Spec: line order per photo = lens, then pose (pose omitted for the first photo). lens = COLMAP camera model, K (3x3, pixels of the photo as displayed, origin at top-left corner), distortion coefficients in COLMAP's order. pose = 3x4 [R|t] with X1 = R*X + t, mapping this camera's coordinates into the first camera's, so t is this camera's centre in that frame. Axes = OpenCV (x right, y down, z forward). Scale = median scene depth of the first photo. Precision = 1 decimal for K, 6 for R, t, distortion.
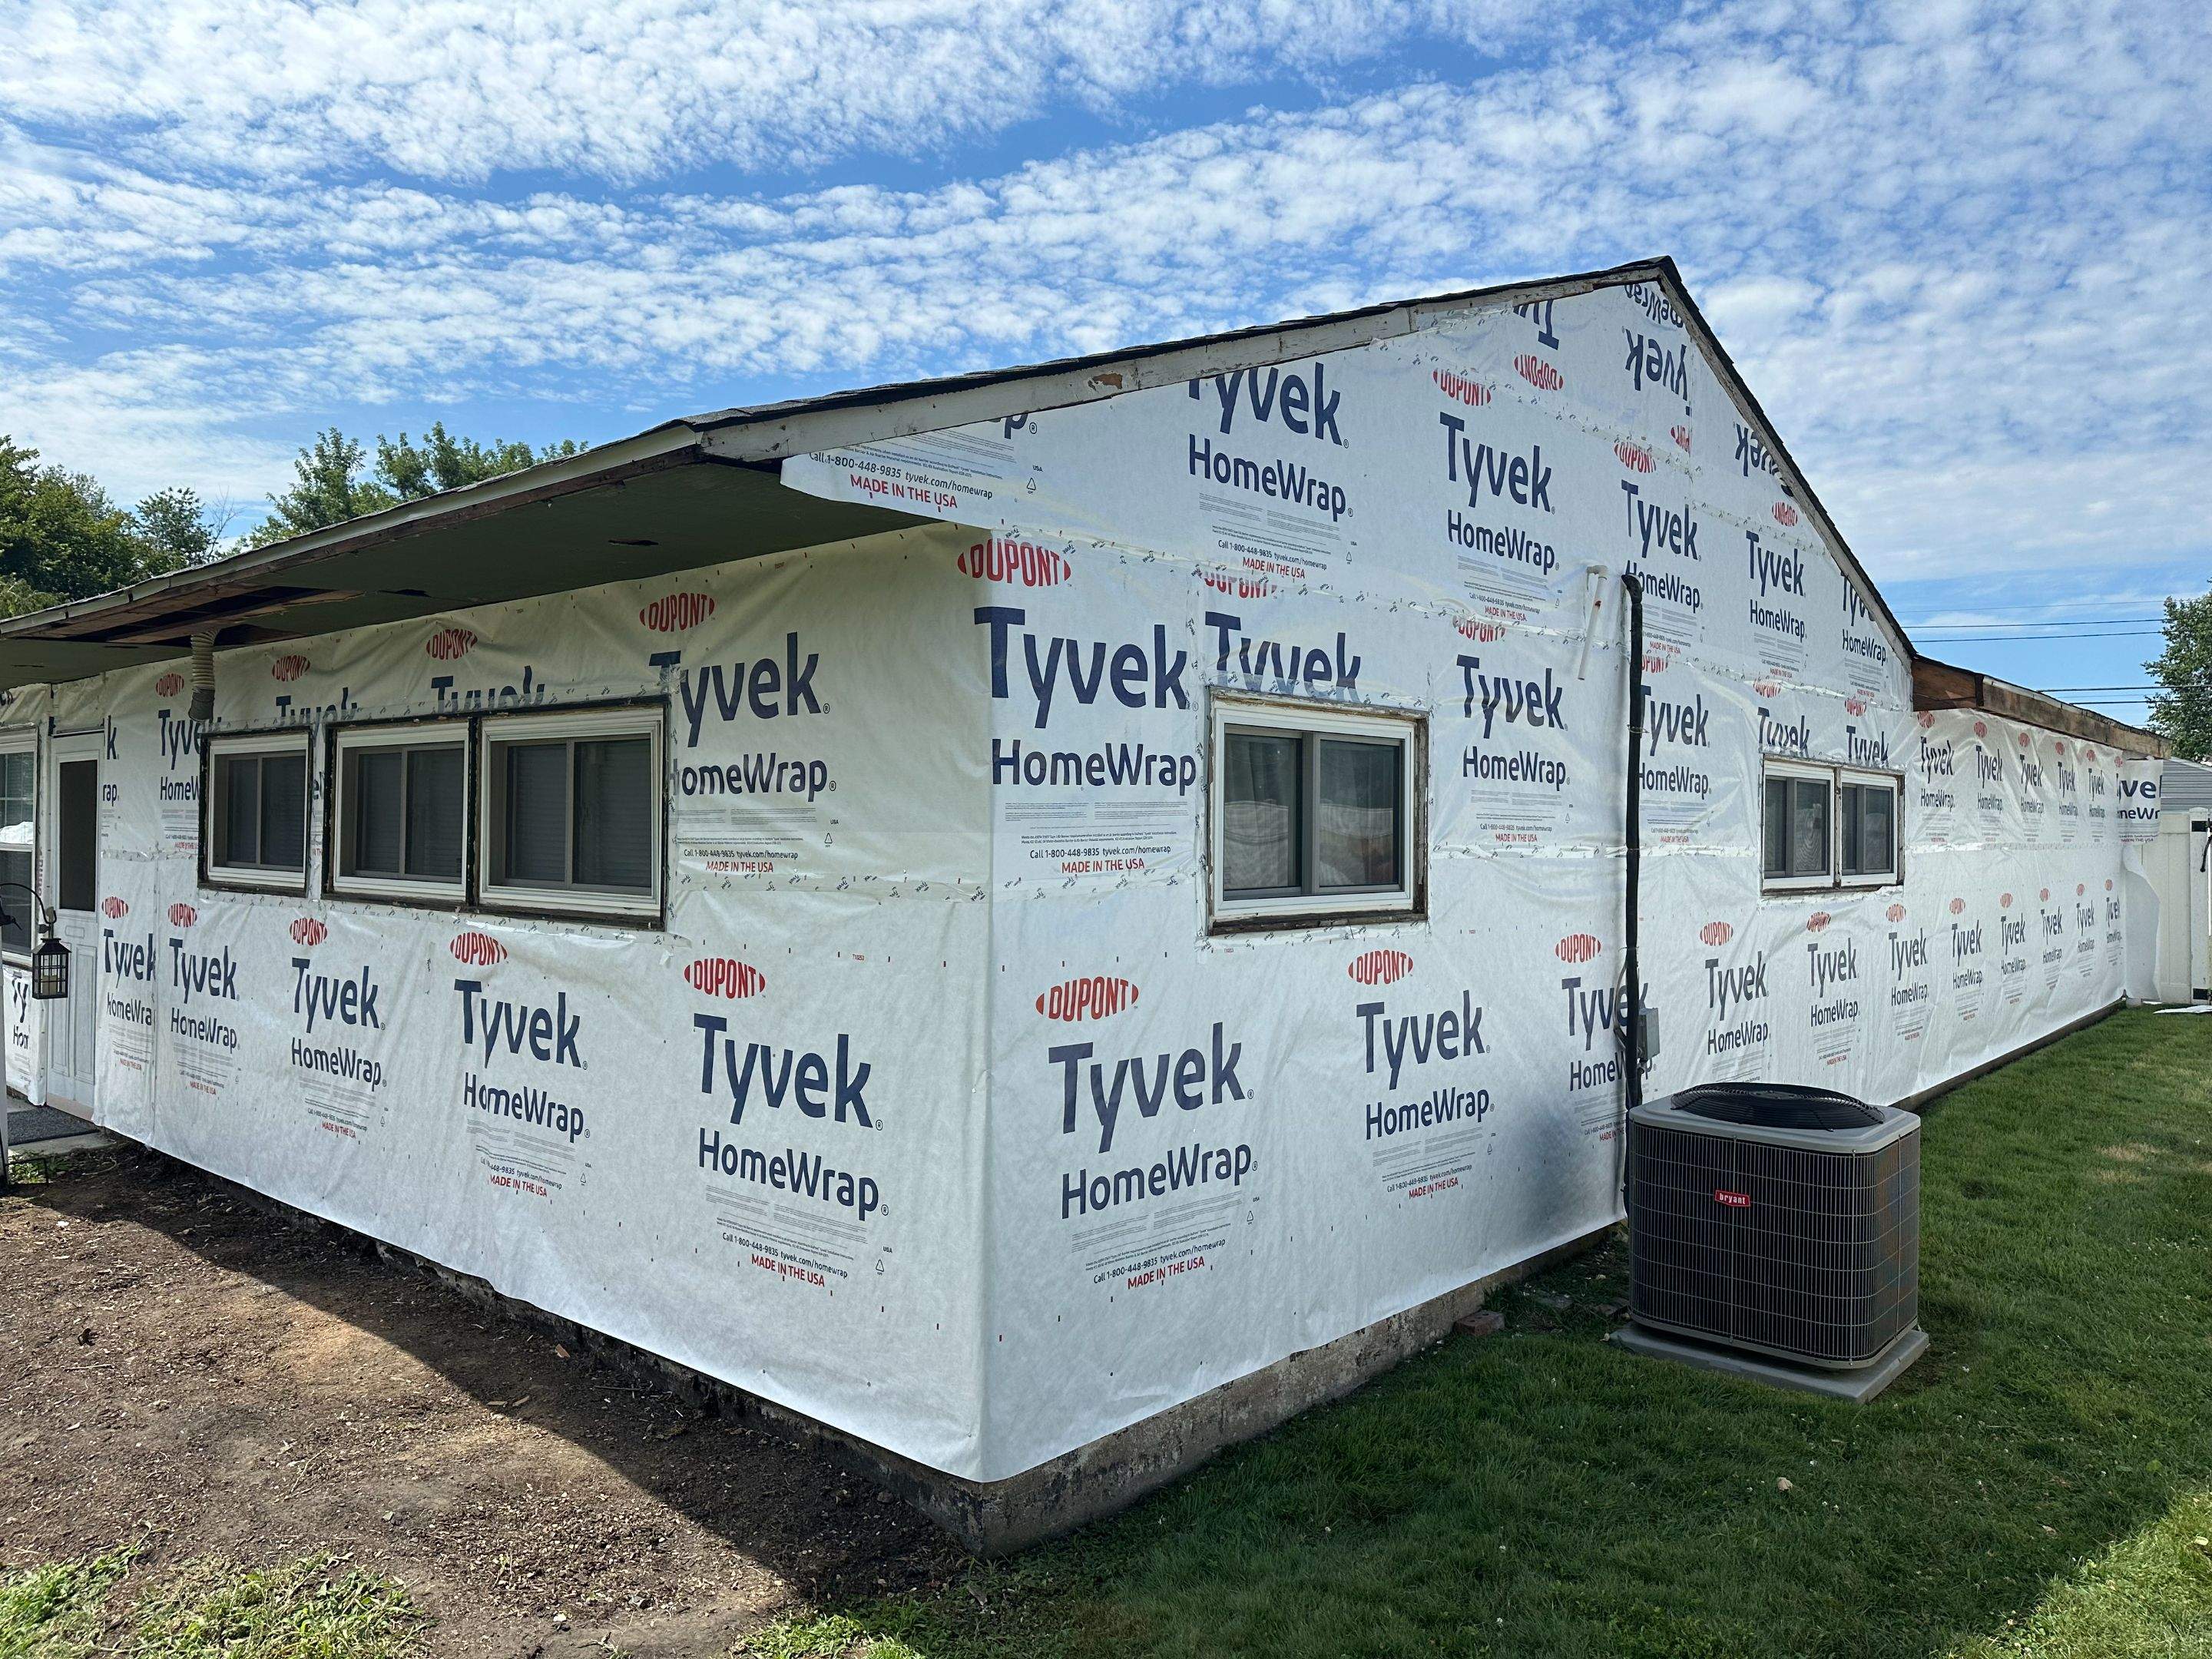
lens RADIAL K [[1577.2, 0, 1101.7], [0, 1577.2, 811.3], [0, 0, 1]] dist [0.187114, -0.320112]
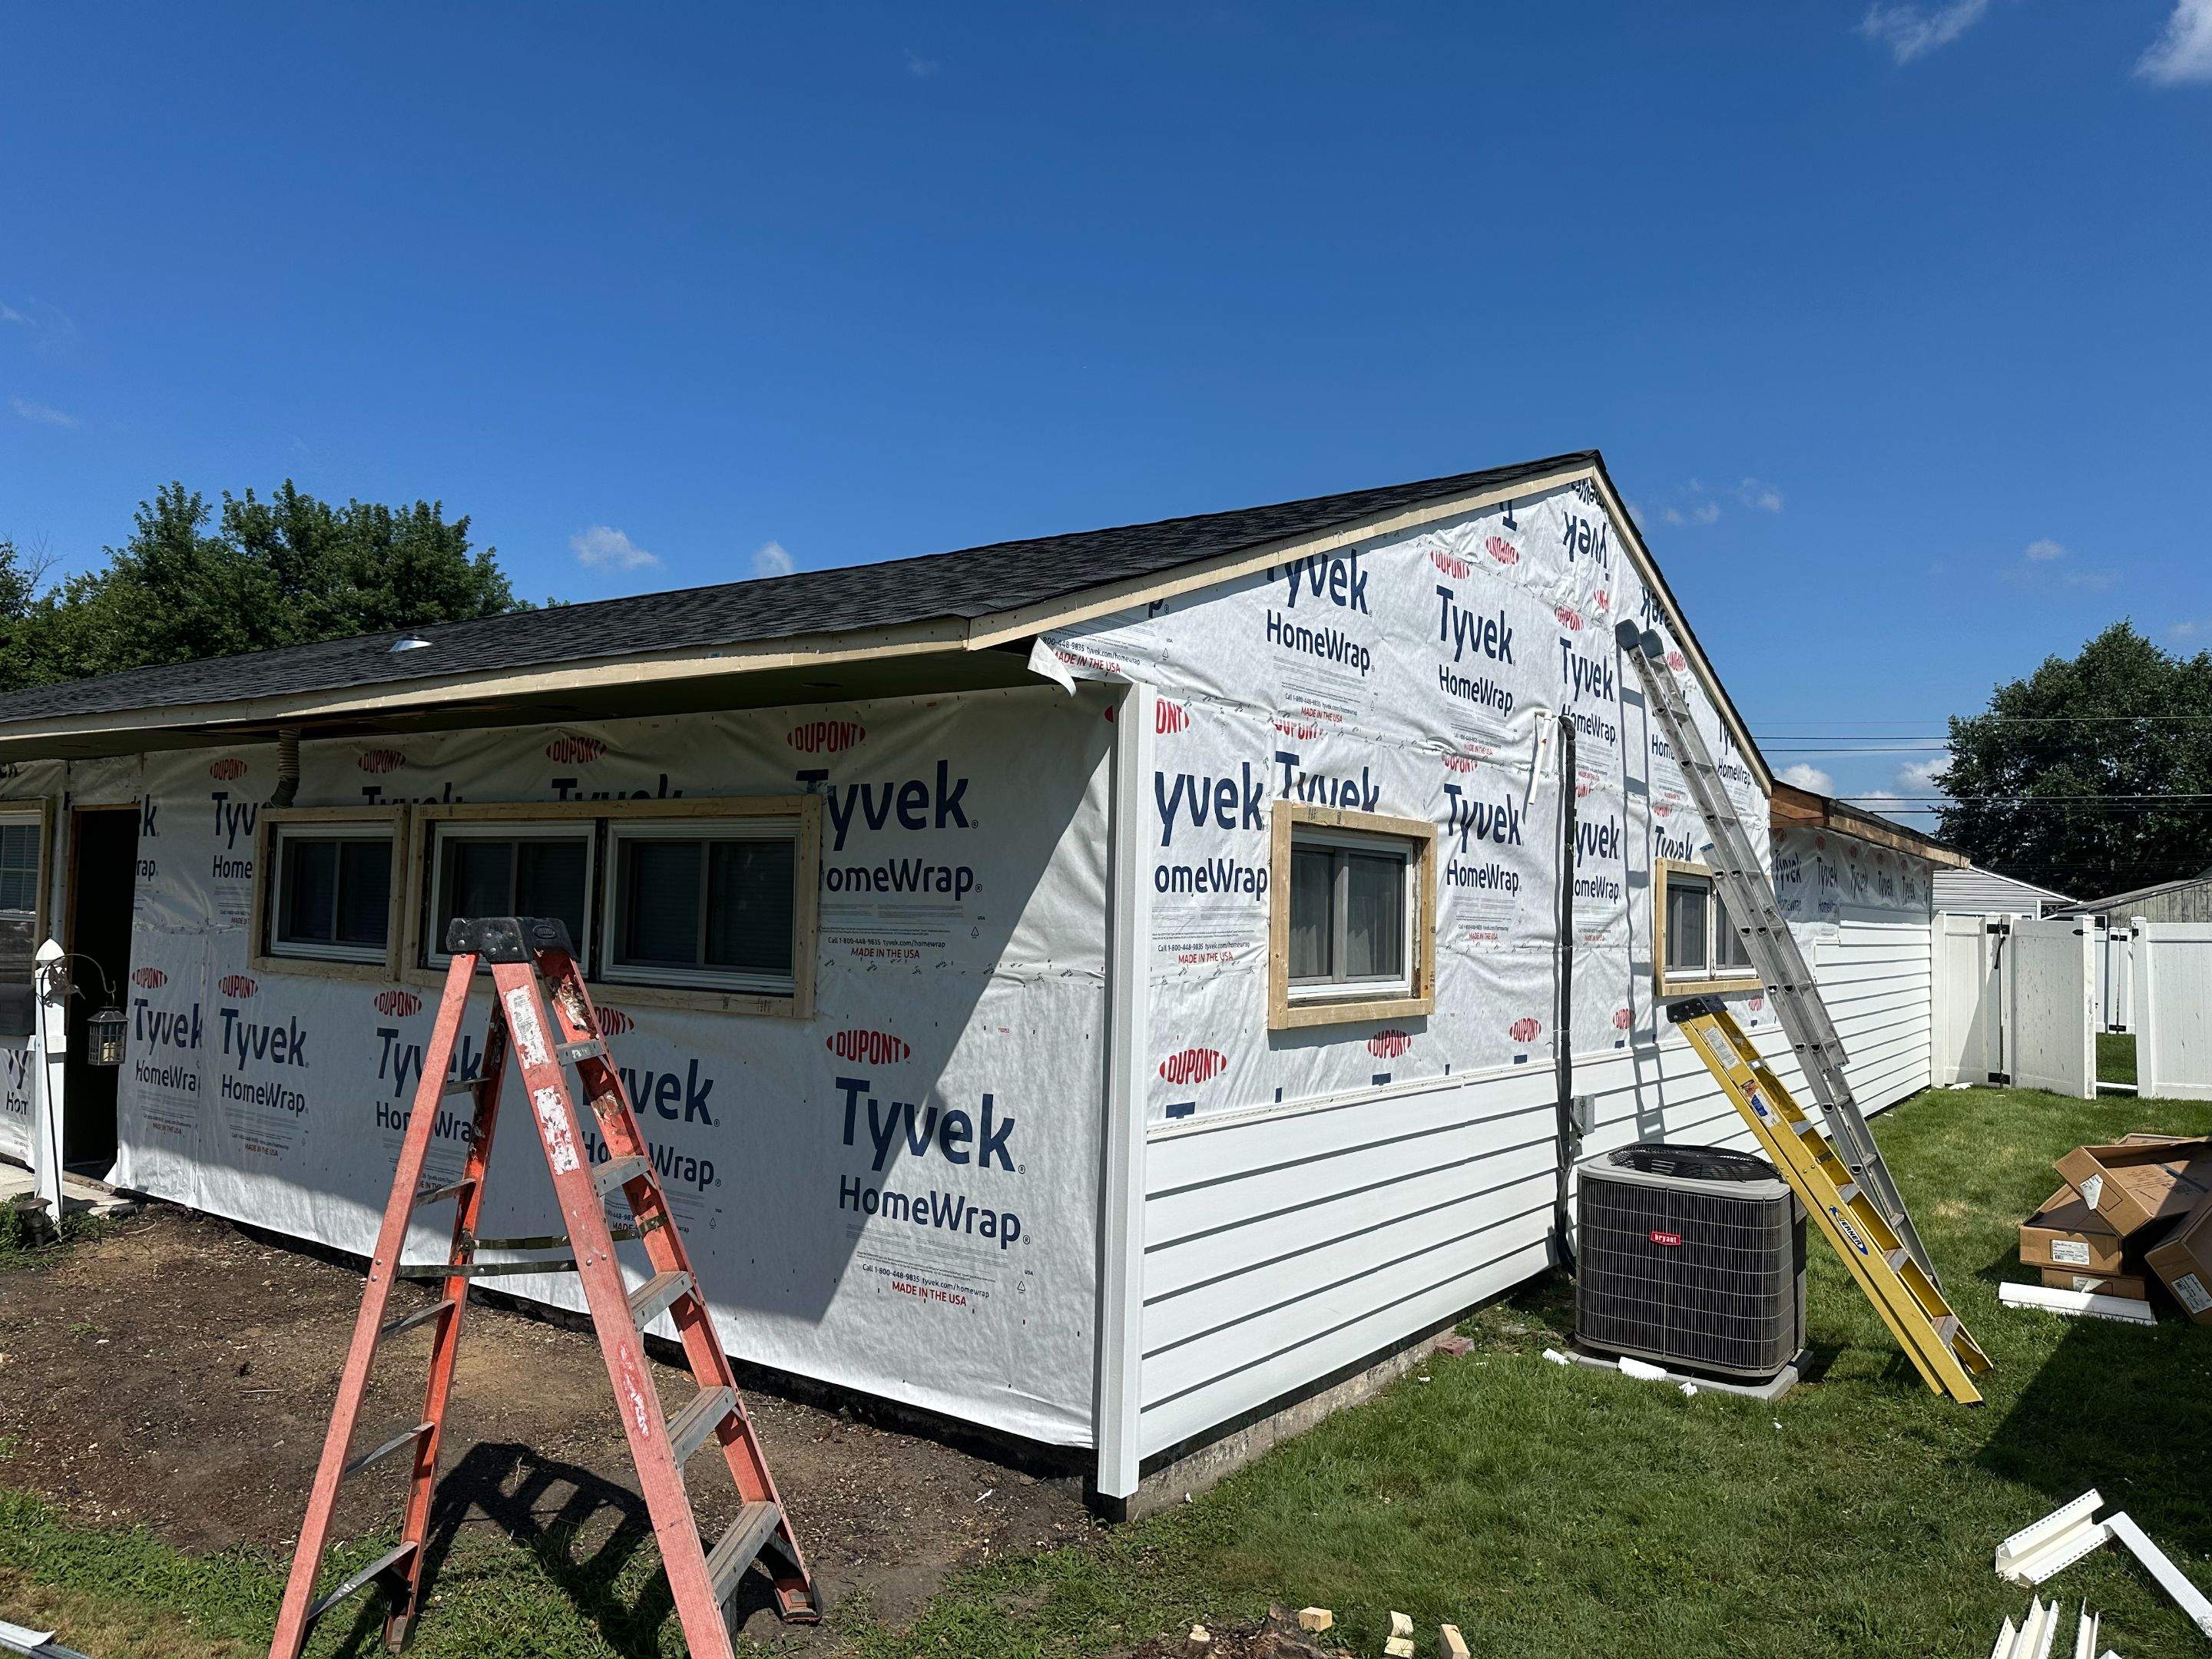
lens RADIAL K [[1575.5, 0, 1116.6], [0, 1575.5, 833.1], [0, 0, 1]] dist [0.185553, -0.328911]
pose [[0.994104, 0.023204, 0.105919, -0.171411], [-0.019400, 0.999134, -0.036797, -0.013802], [-0.106681, 0.034525, 0.993694, -0.187416]]
